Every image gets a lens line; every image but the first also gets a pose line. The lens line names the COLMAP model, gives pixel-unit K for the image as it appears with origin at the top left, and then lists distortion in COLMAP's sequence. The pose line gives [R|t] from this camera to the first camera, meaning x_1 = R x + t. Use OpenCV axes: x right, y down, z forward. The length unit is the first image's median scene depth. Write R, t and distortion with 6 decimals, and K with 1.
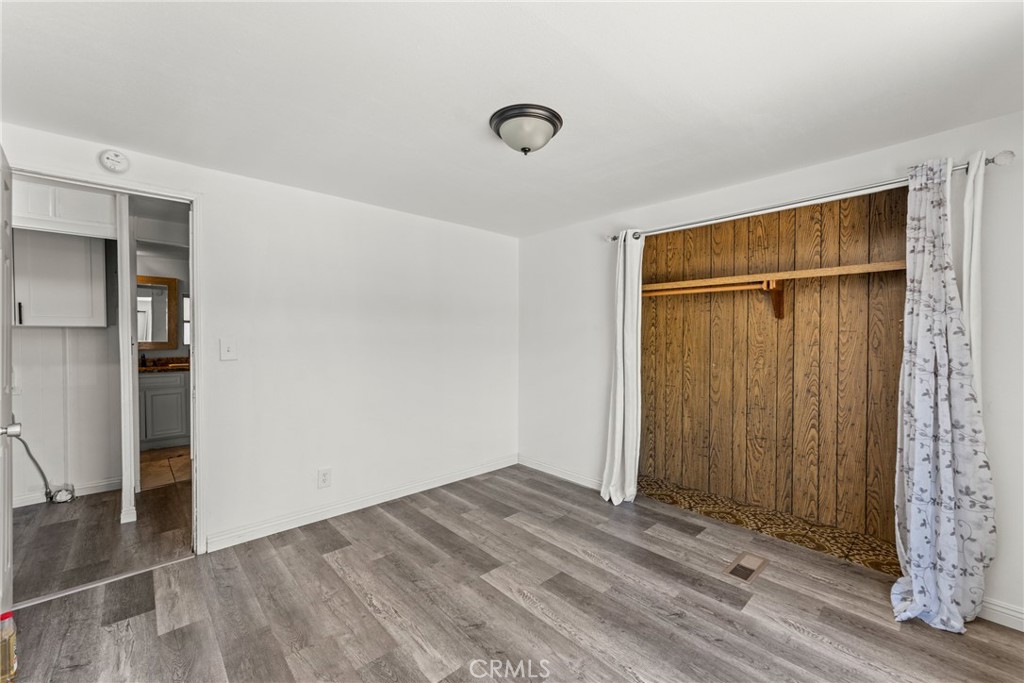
lens RADIAL K [[411.6, 0, 509.4], [0, 411.6, 335.7], [0, 0, 1]] dist [-0.000671, 0.000009]
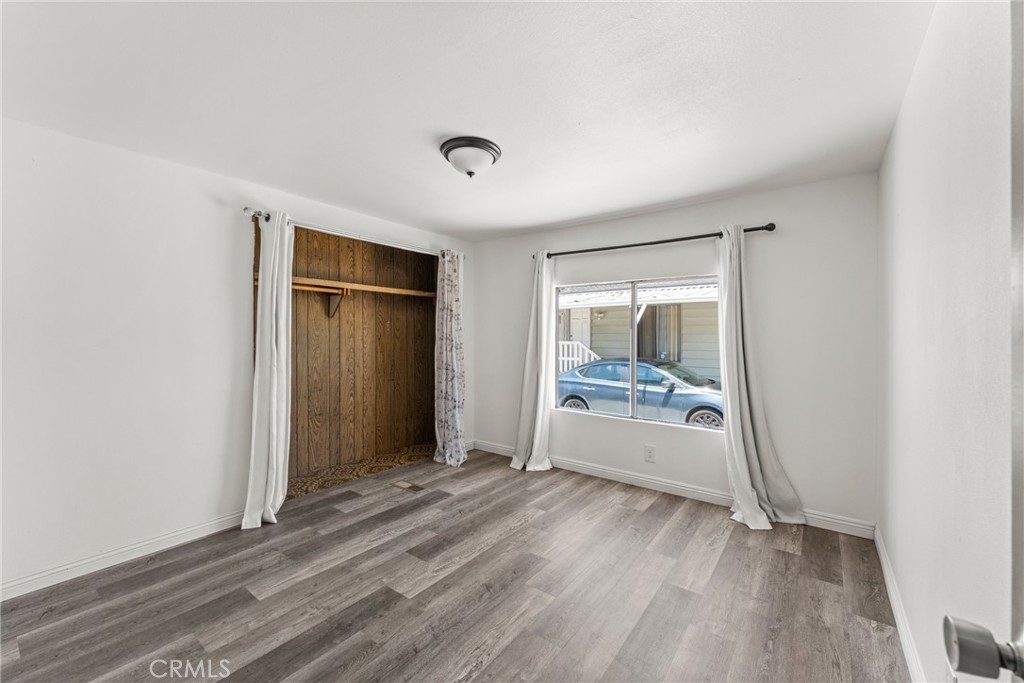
lens RADIAL K [[414.8, 0, 510.4], [0, 414.8, 326.8], [0, 0, 1]] dist [0.001739, 0.000065]
pose [[-0.182455, 0.015606, 0.983090, -0.790226], [-0.002921, 0.999861, -0.016414, 0.009004], [-0.983210, -0.005866, -0.182384, 0.750434]]
